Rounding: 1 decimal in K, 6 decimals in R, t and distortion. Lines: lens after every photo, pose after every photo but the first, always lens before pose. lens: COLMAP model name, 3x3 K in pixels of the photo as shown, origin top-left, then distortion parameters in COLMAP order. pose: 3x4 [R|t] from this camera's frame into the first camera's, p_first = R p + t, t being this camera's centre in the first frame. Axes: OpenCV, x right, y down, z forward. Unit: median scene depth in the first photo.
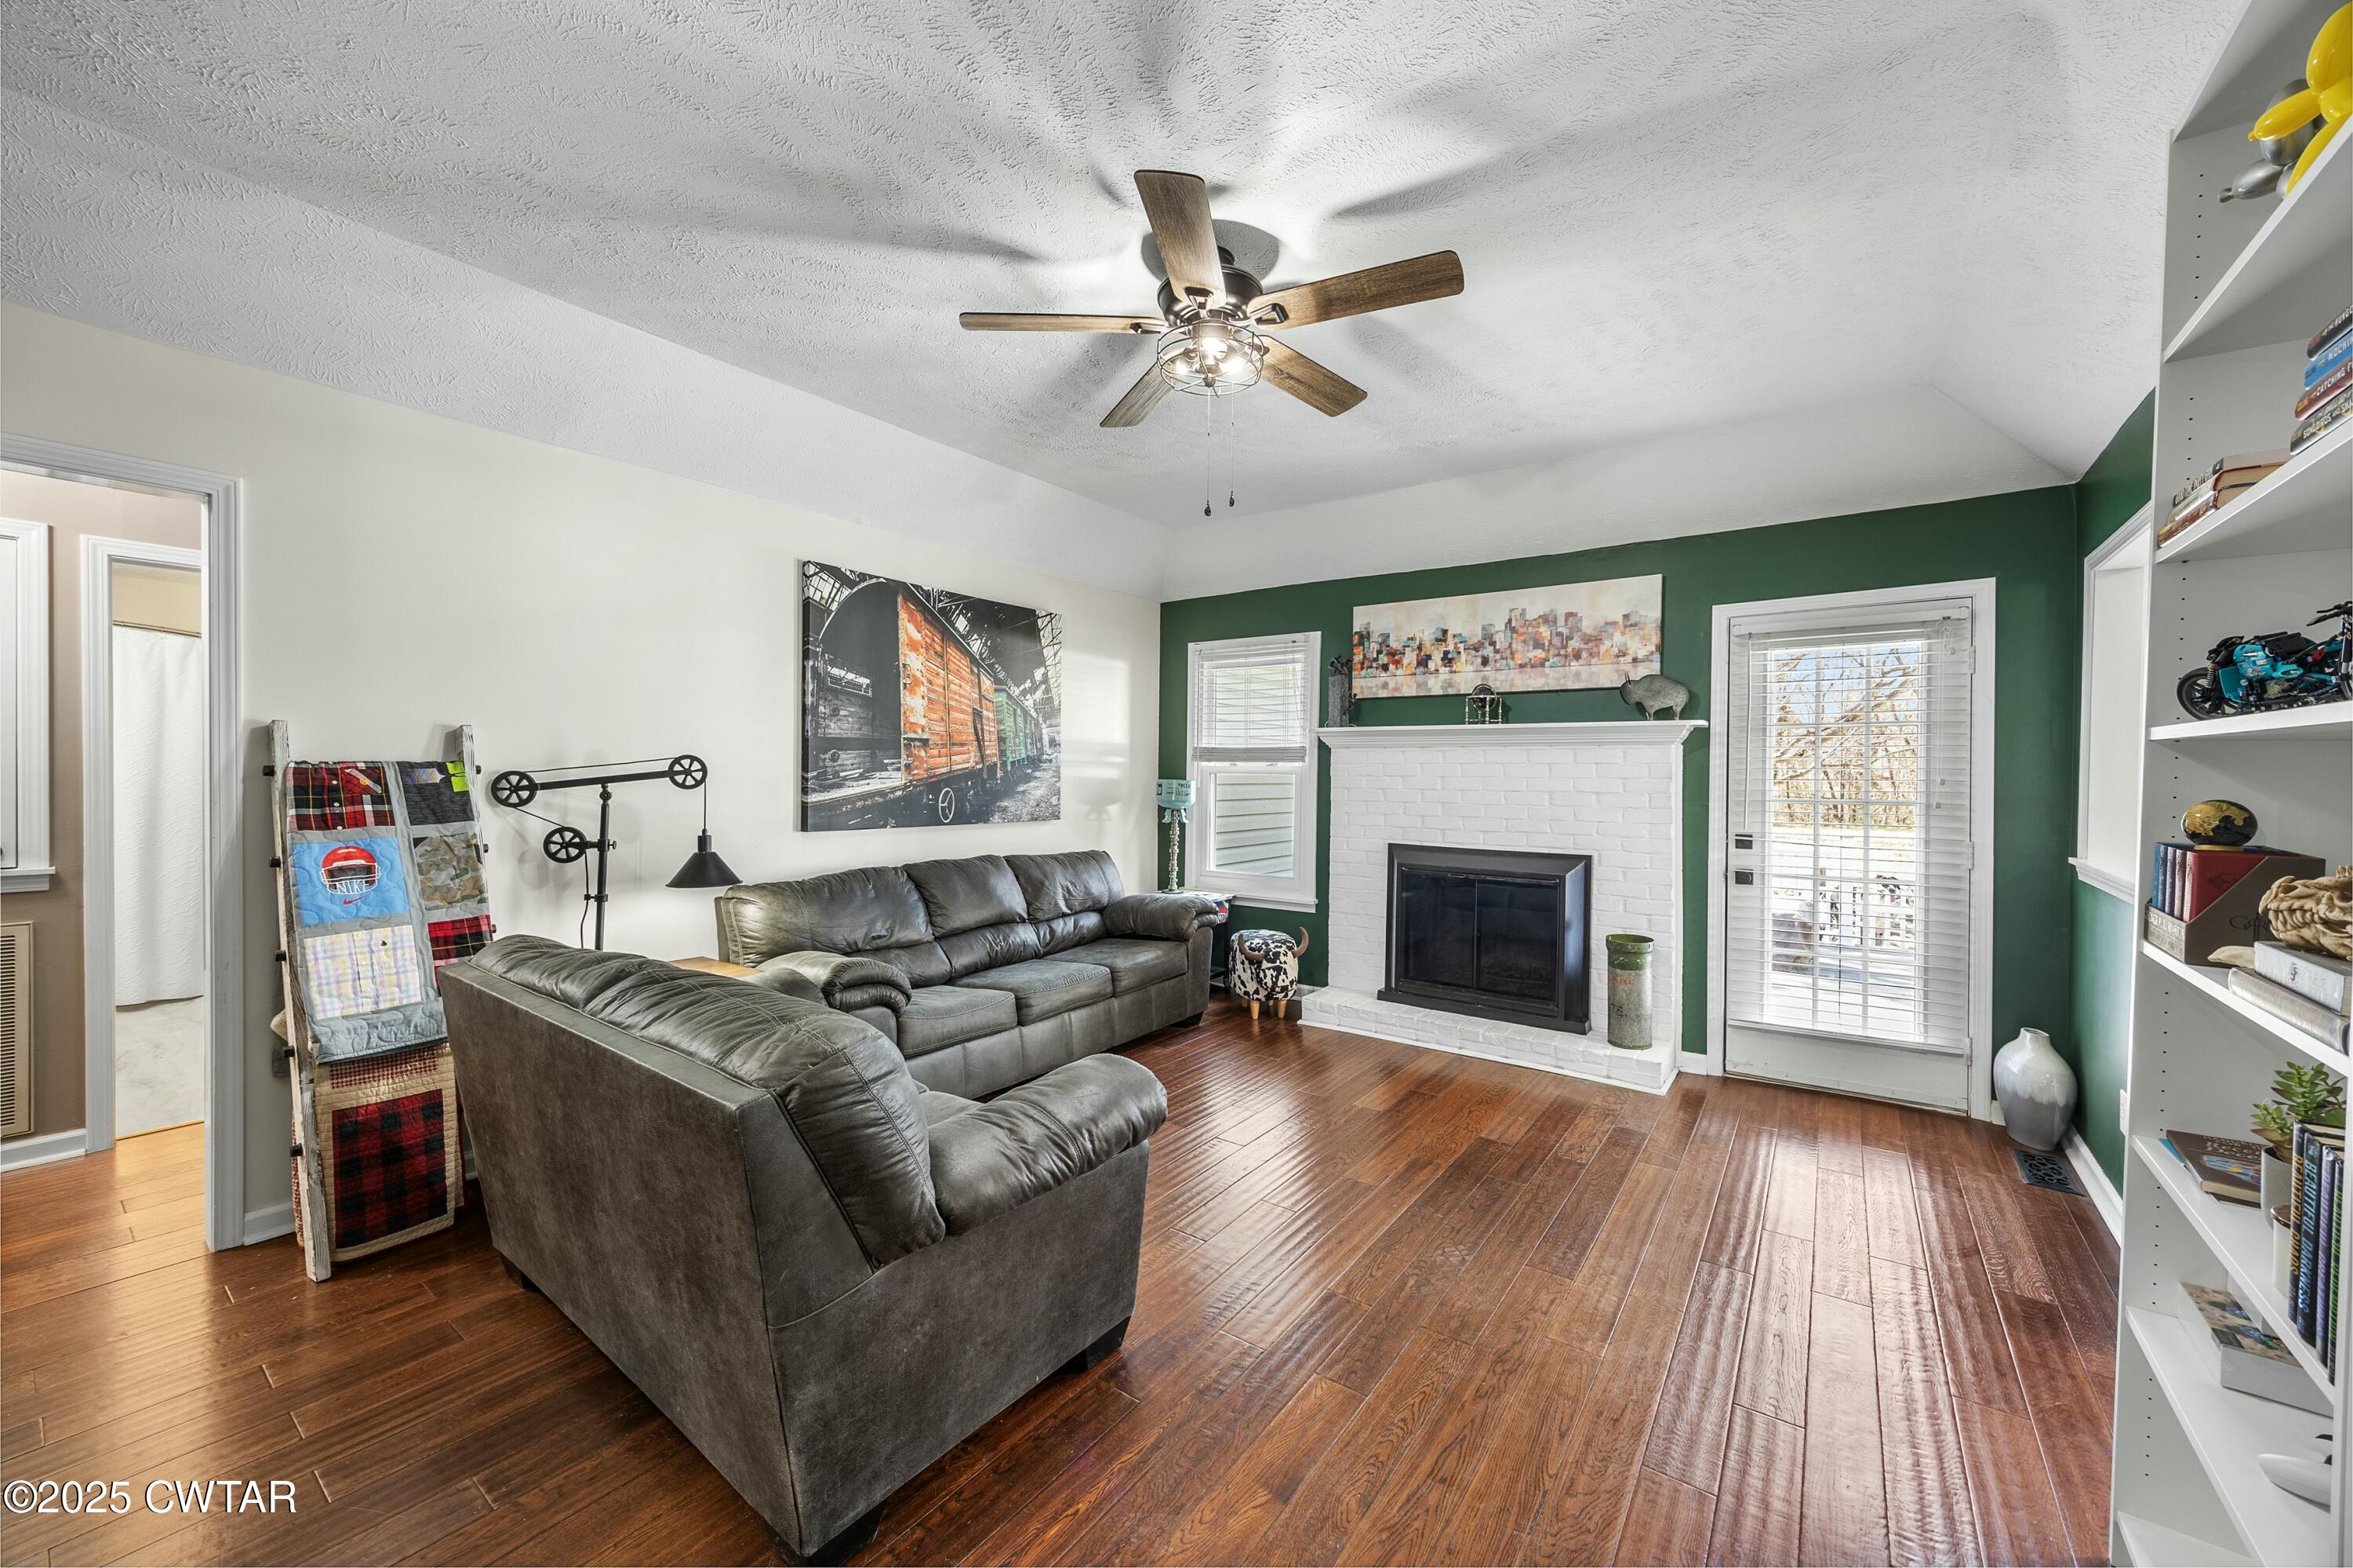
lens RADIAL K [[894.2, 0, 1185.0], [0, 894.2, 781.9], [0, 0, 1]] dist [-0.004191, -0.000160]
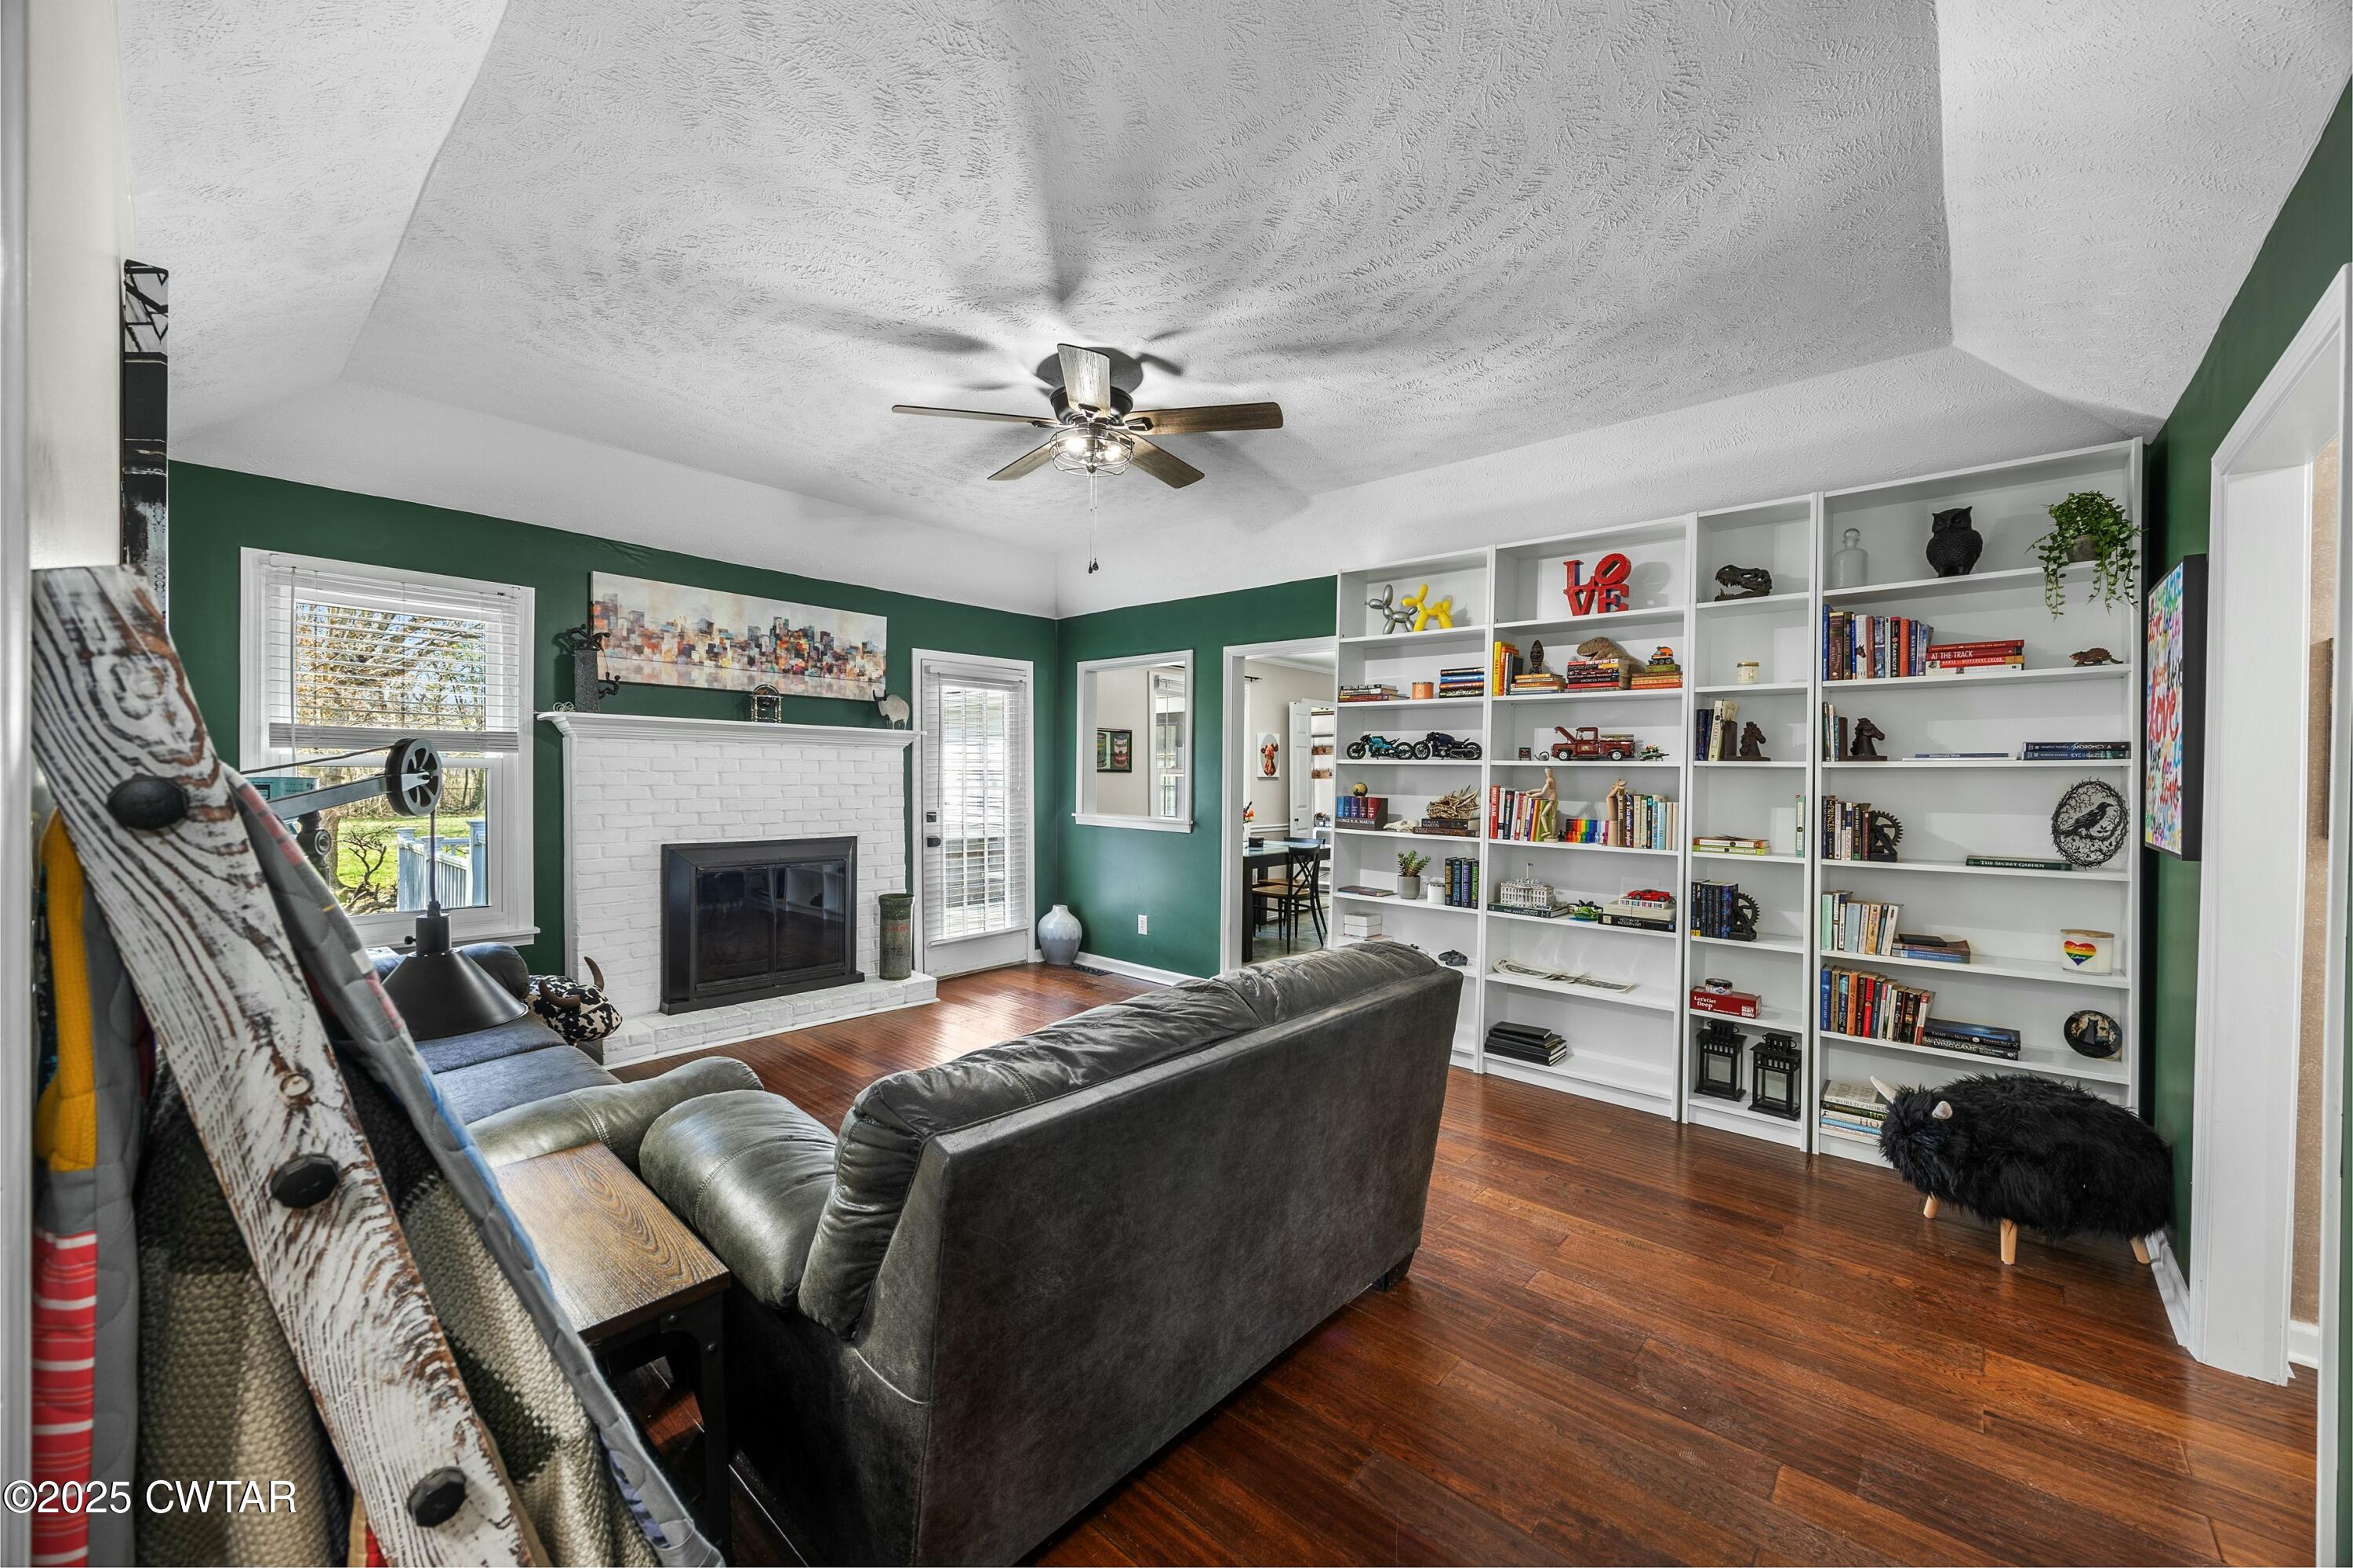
lens RADIAL K [[894.2, 0, 1185.0], [0, 894.2, 781.9], [0, 0, 1]] dist [-0.004191, -0.000160]
pose [[0.092975, -0.015753, 0.995544, -0.703233], [-0.001063, 0.999873, 0.015921, -0.011811], [-0.995668, -0.002539, 0.092947, 0.423017]]
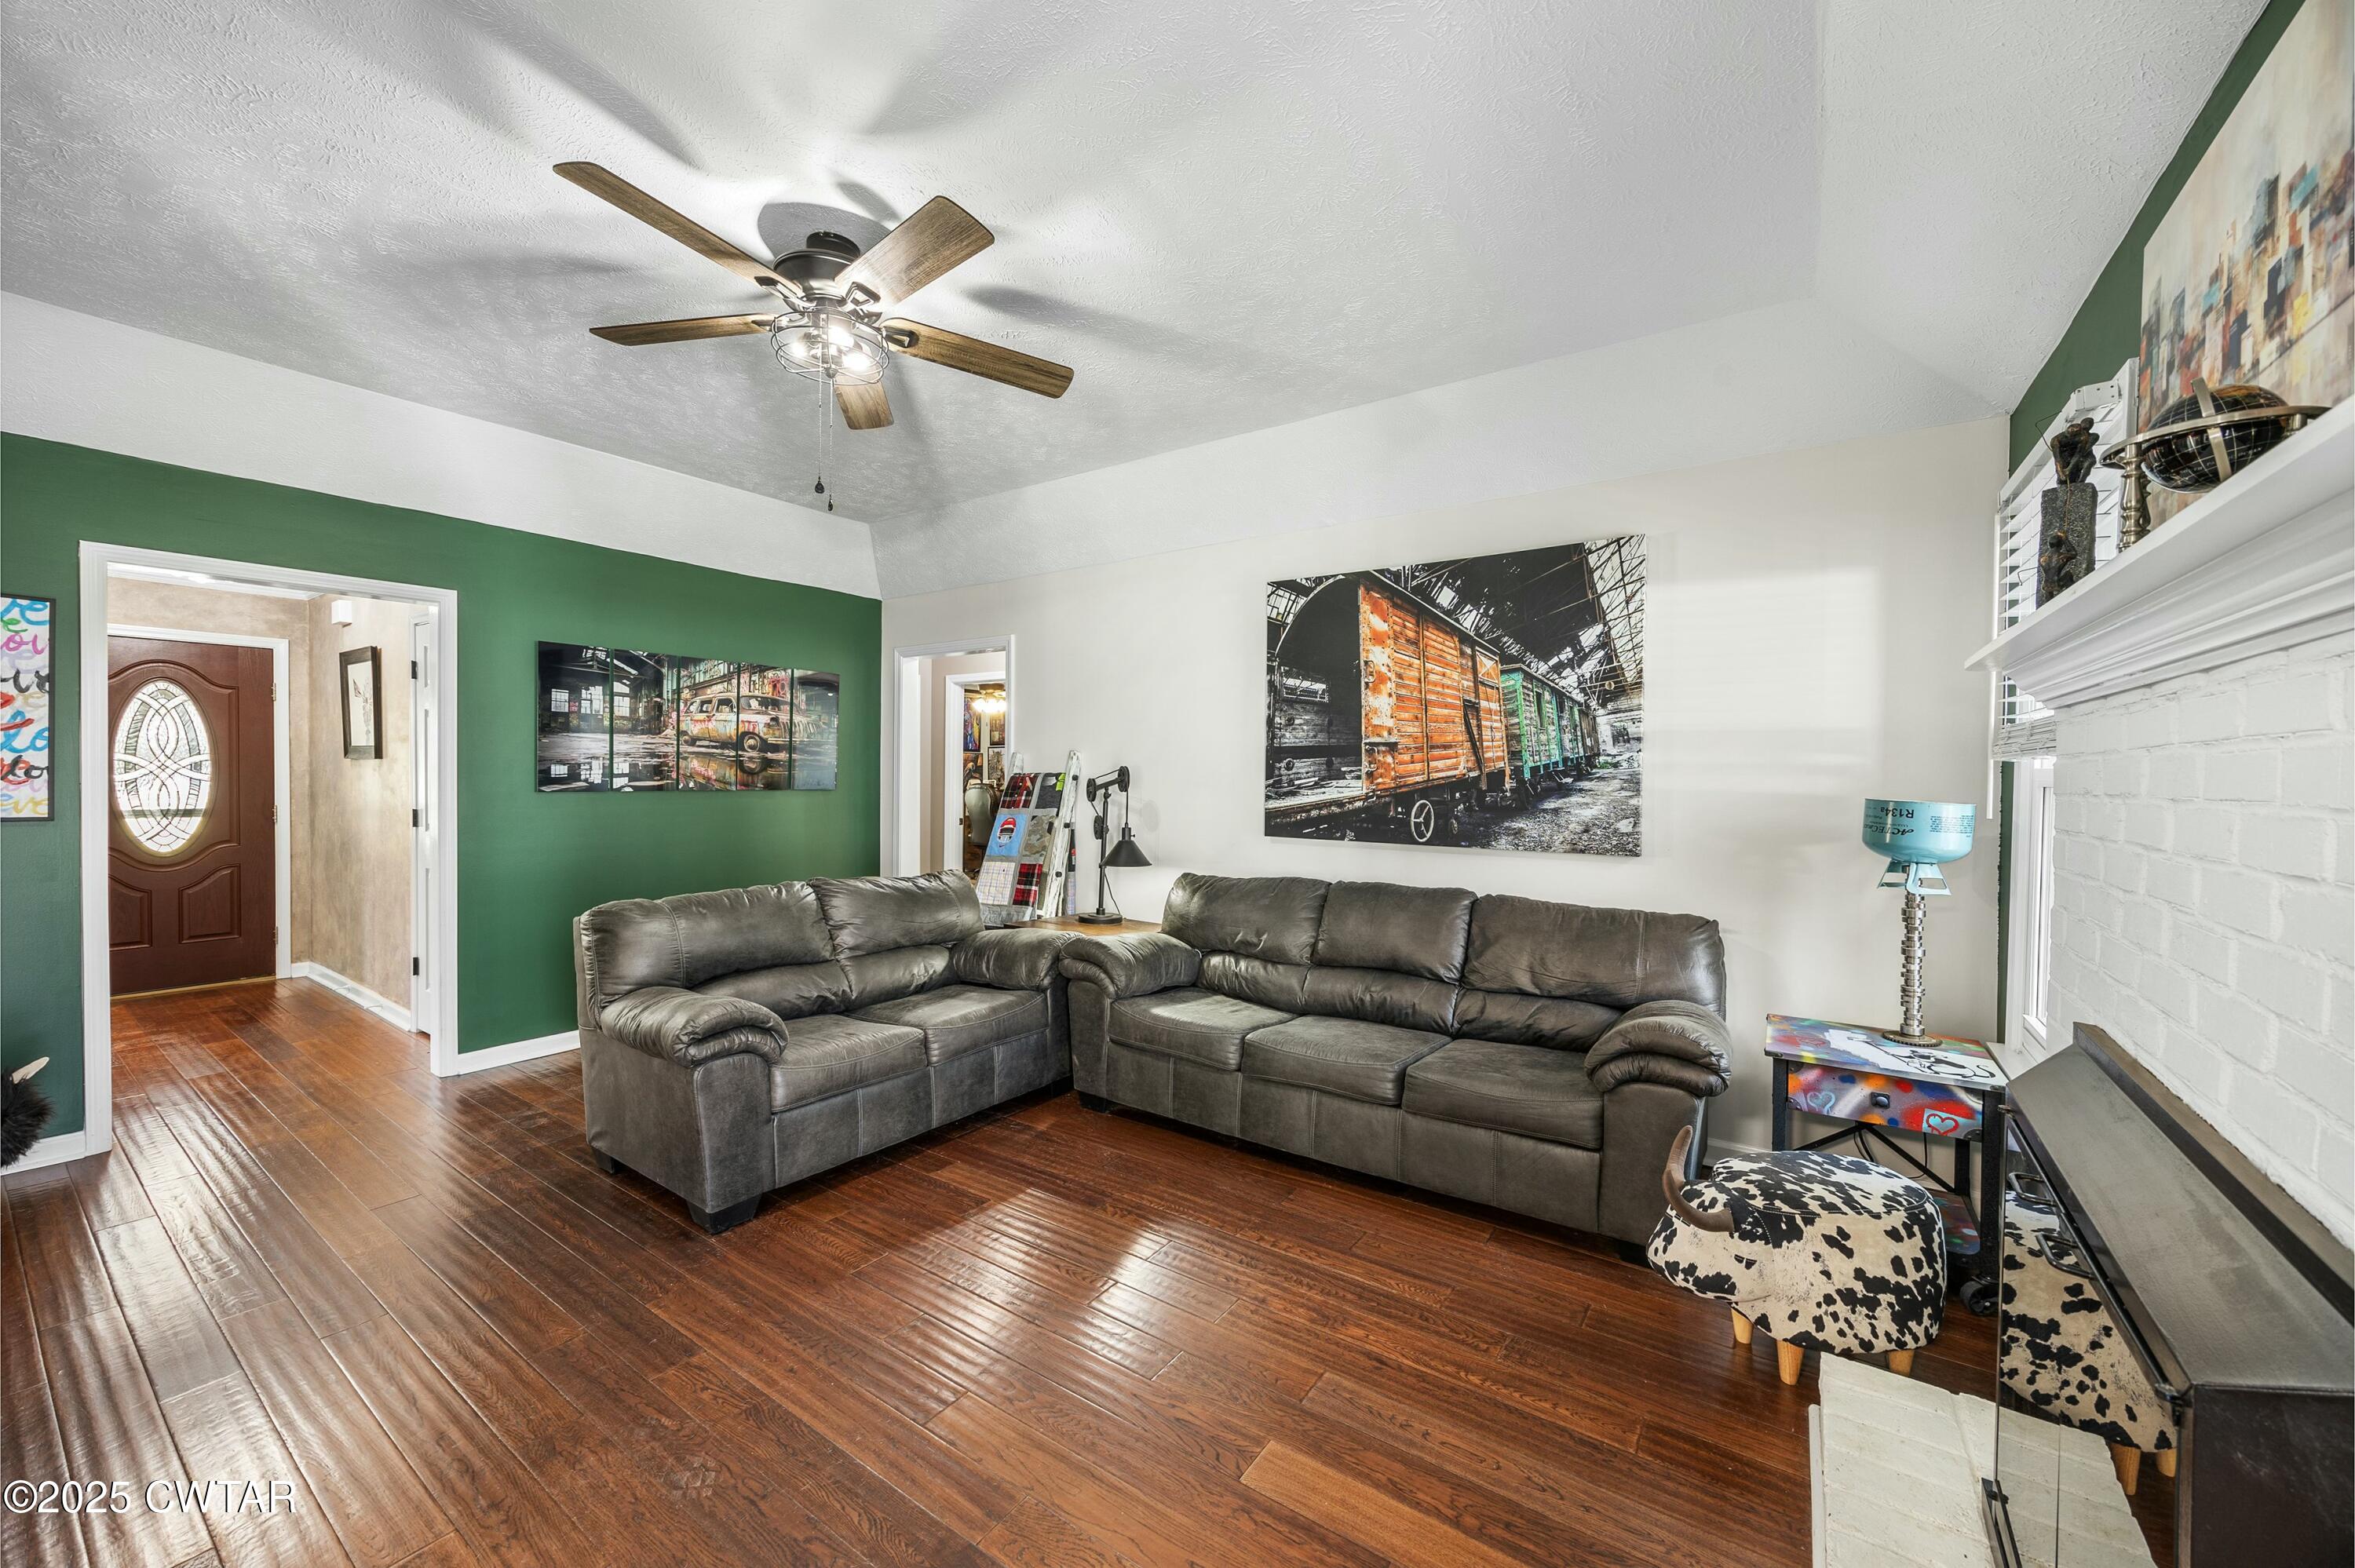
lens RADIAL K [[894.8, 0, 1186.0], [0, 894.8, 781.9], [0, 0, 1]] dist [-0.004191, -0.000160]
pose [[0.022945, -0.000251, -0.999737, 0.568527], [-0.018426, 0.999830, -0.000674, -0.005628], [0.999567, 0.018437, 0.022936, 0.774560]]
